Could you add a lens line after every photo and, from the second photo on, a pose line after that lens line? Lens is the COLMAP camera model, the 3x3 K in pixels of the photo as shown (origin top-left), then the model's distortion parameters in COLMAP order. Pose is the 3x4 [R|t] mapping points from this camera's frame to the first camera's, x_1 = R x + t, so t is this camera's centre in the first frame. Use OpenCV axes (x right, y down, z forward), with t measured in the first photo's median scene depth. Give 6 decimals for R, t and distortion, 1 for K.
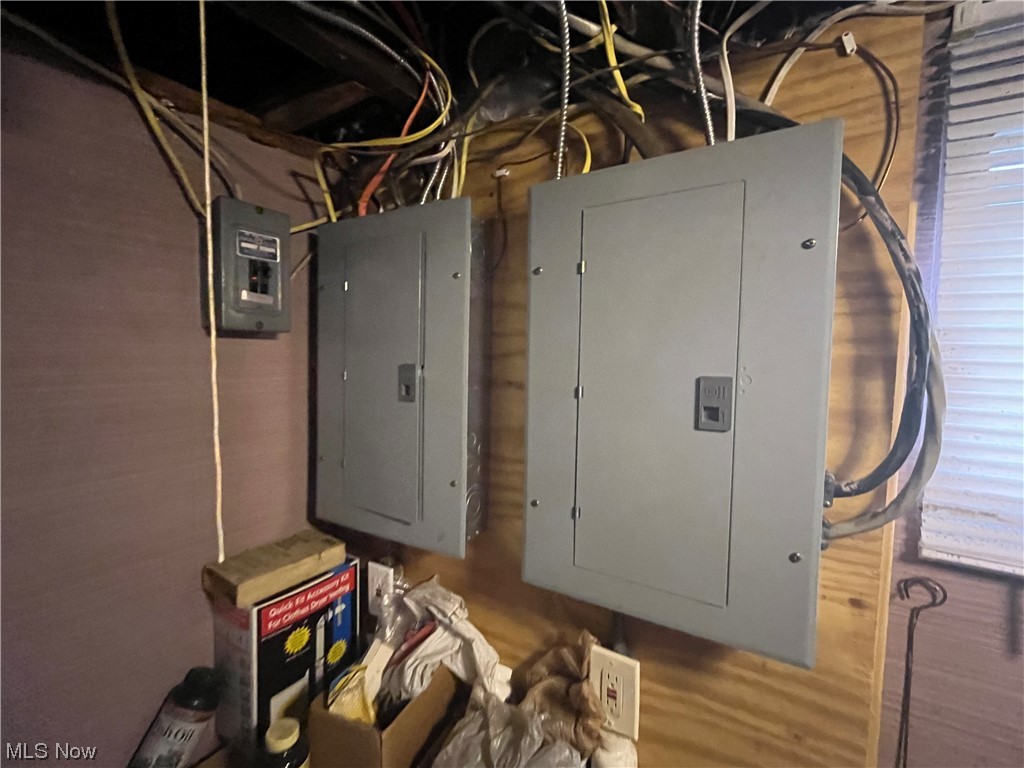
lens RADIAL K [[452.1, 0, 515.0], [0, 452.1, 382.3], [0, 0, 1]] dist [-0.004037, -0.000646]
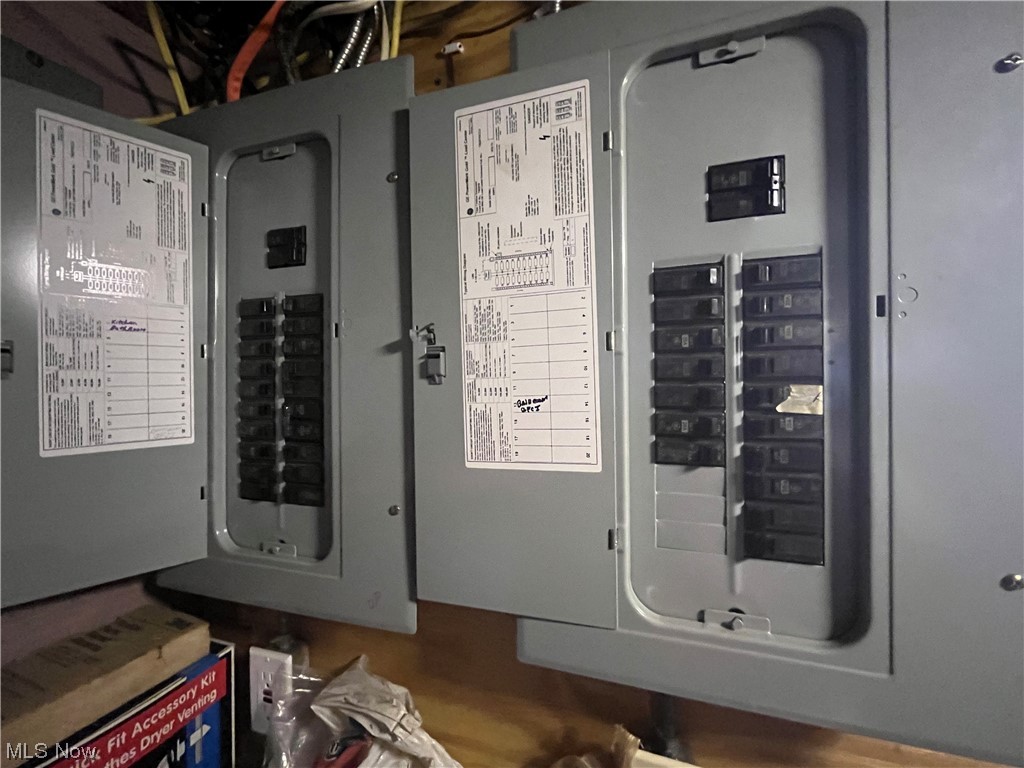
lens RADIAL K [[452.1, 0, 511.4], [0, 452.1, 383.0], [0, 0, 1]] dist [-0.004037, -0.000646]
pose [[0.980928, -0.026643, 0.192537, -0.080715], [0.036513, 0.998185, -0.047897, 0.074108], [-0.190911, 0.054013, 0.980120, 0.306179]]
